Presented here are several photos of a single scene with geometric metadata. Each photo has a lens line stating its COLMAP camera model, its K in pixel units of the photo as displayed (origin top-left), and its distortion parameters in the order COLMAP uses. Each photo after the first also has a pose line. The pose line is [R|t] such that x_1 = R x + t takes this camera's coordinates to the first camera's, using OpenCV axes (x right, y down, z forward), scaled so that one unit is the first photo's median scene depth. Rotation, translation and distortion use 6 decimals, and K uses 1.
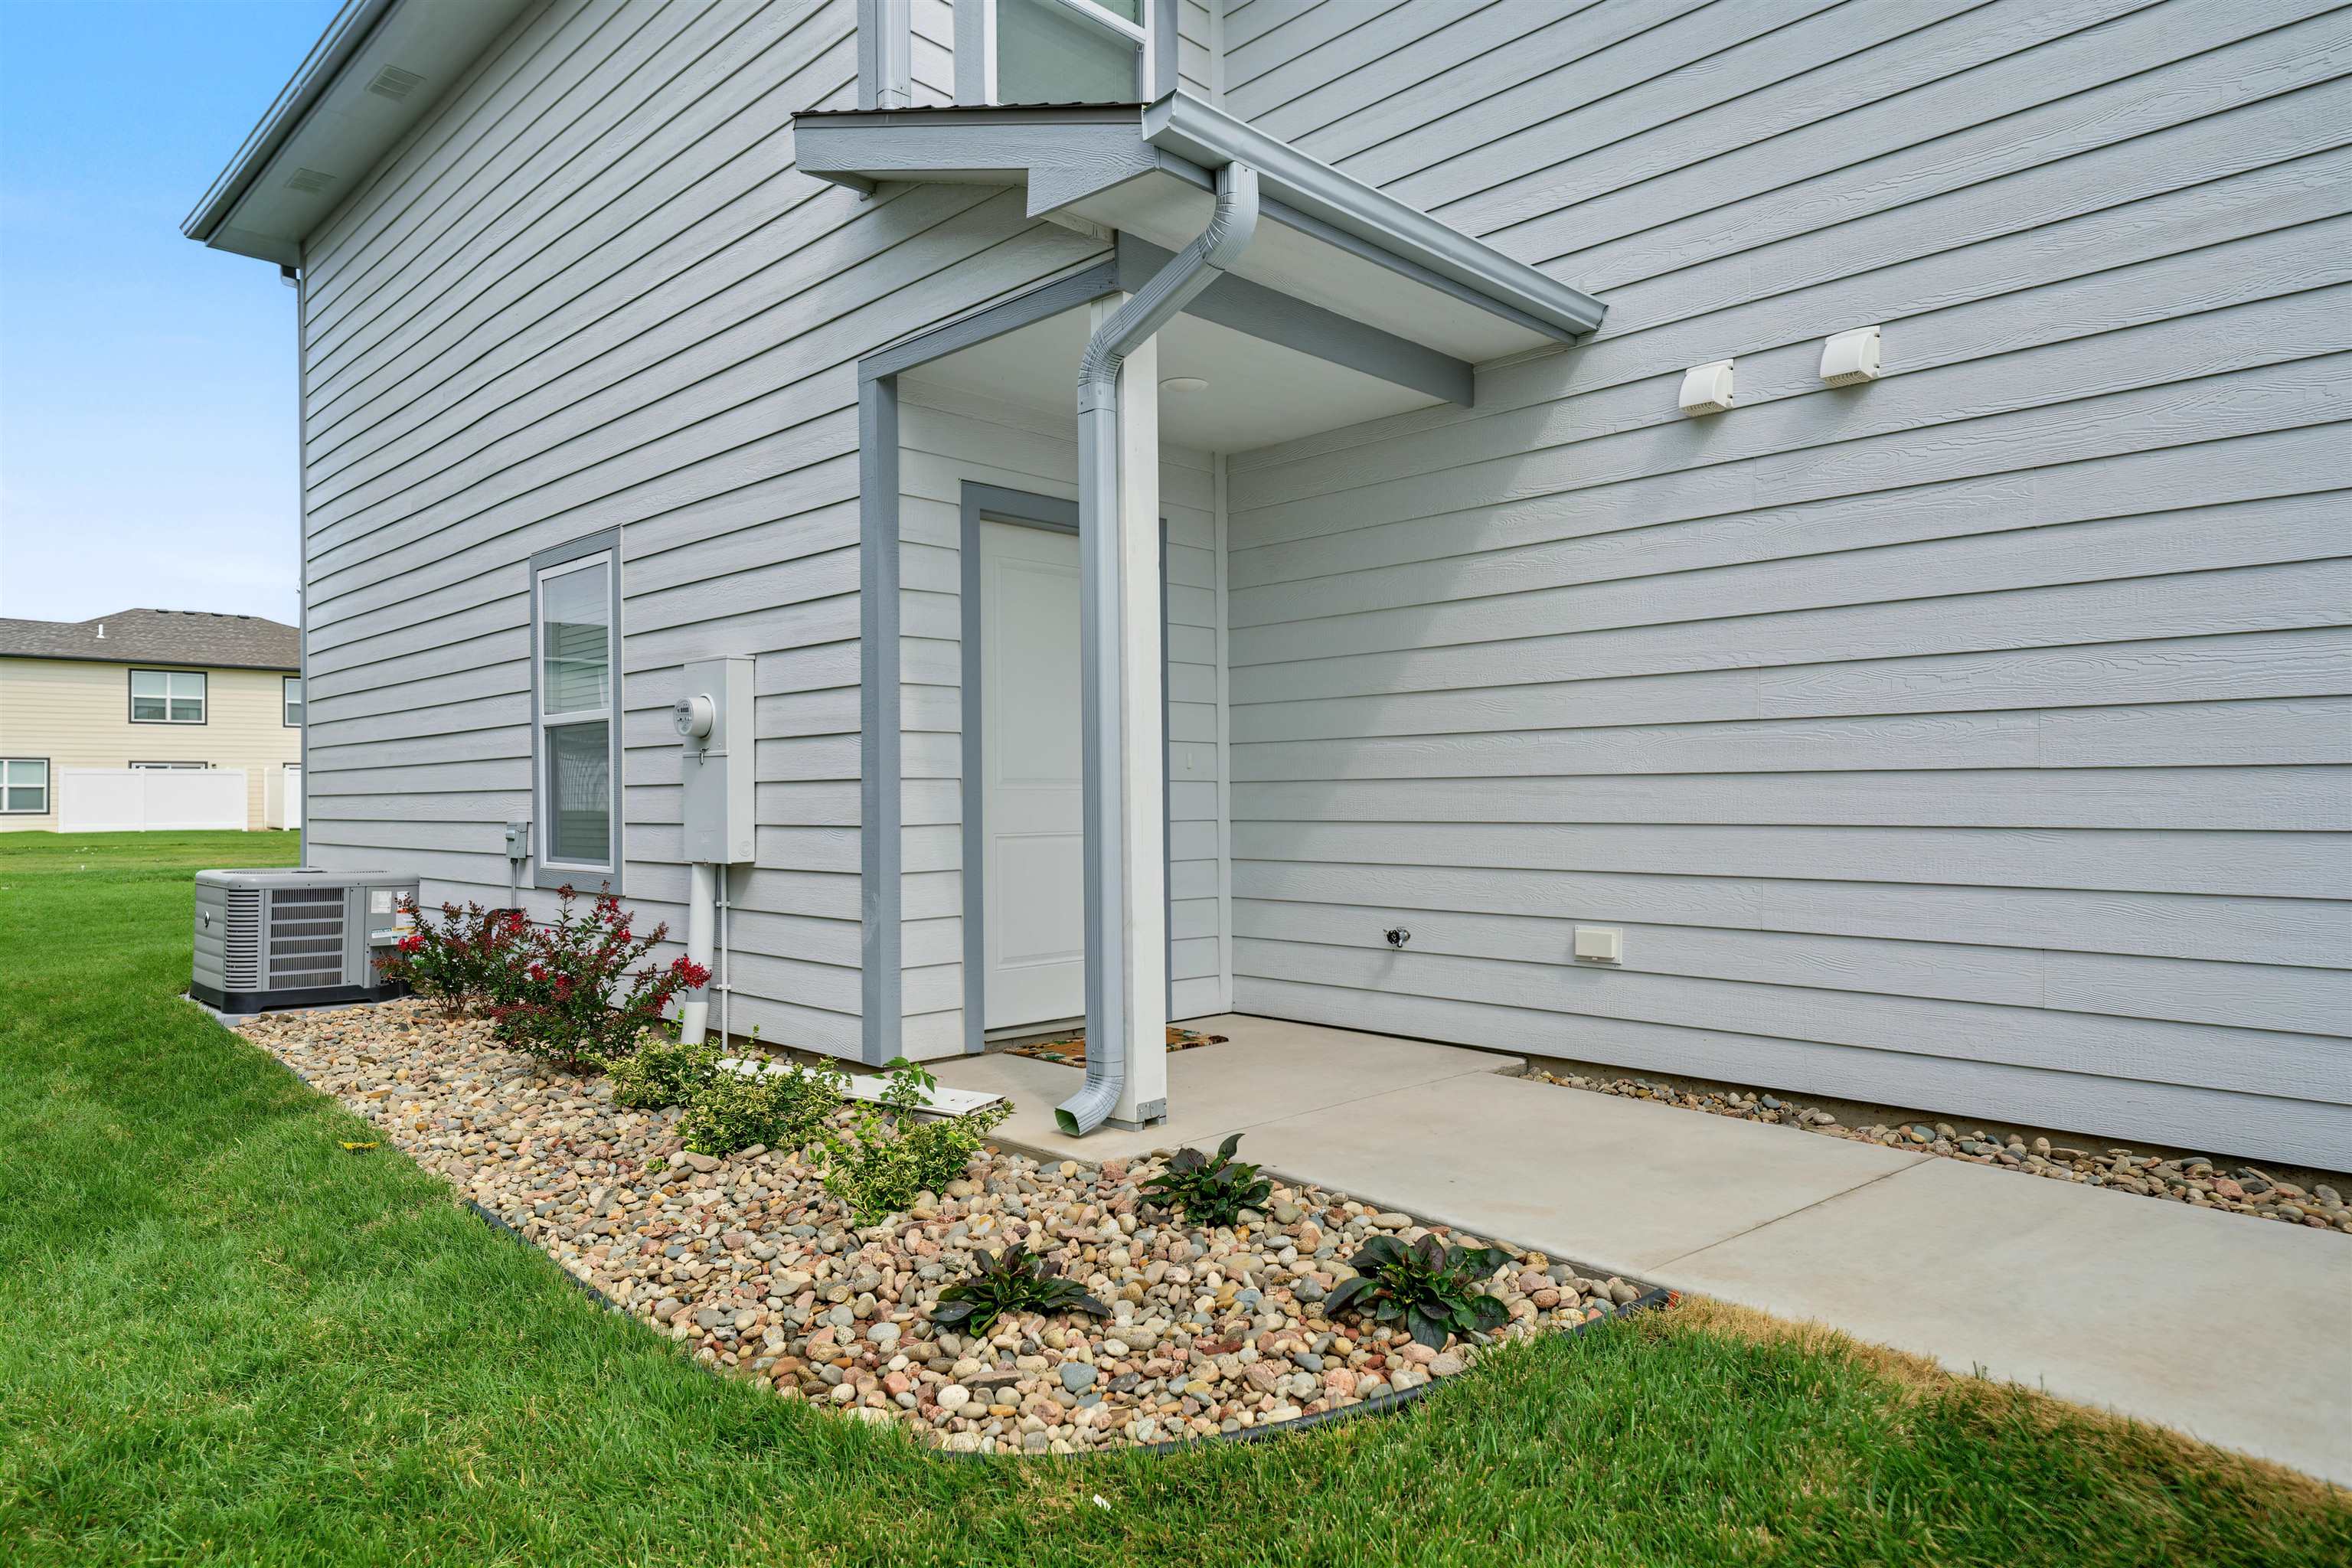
lens RADIAL K [[1441.0, 0, 1180.0], [0, 1441.0, 786.0], [0, 0, 1]] dist [0.005293, 0.001911]
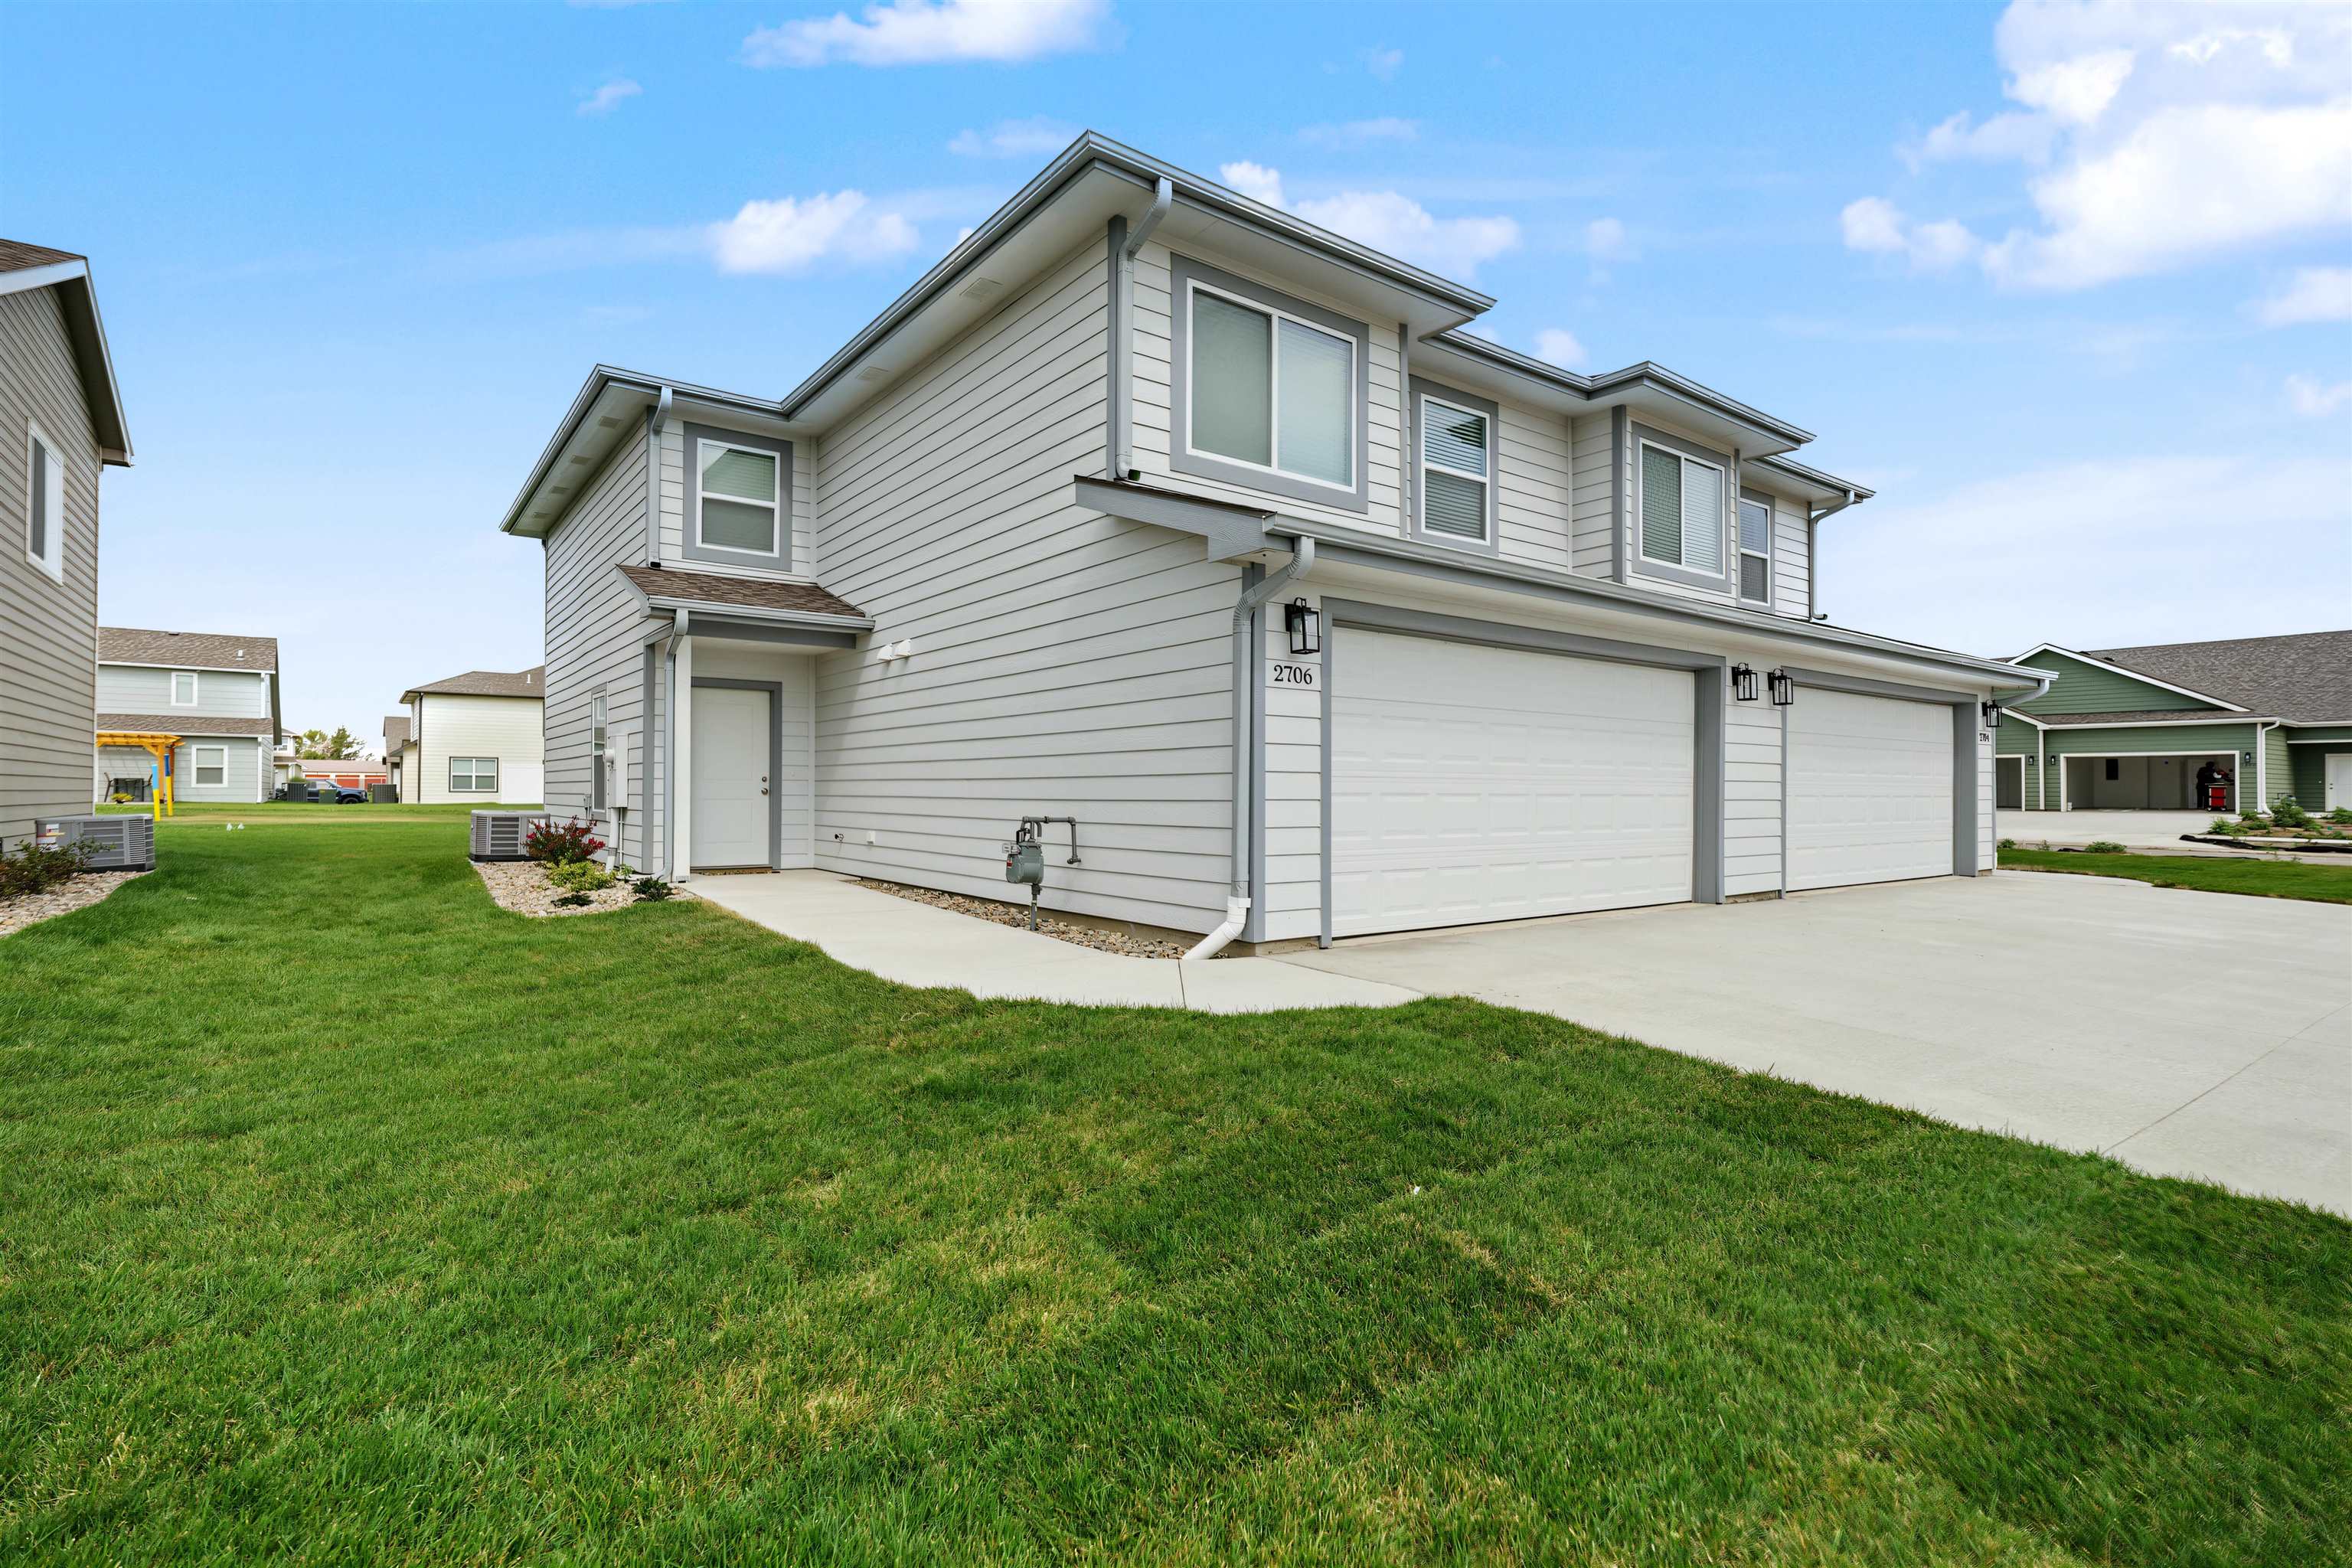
lens RADIAL K [[1108.5, 0, 1169.7], [0, 1108.5, 788.2], [0, 0, 1]] dist [-0.001019, -0.000097]
pose [[0.990721, 0.012030, -0.135377, 0.998488], [-0.011234, 0.999915, 0.006645, -0.010368], [0.135445, -0.005062, 0.990772, -0.965326]]
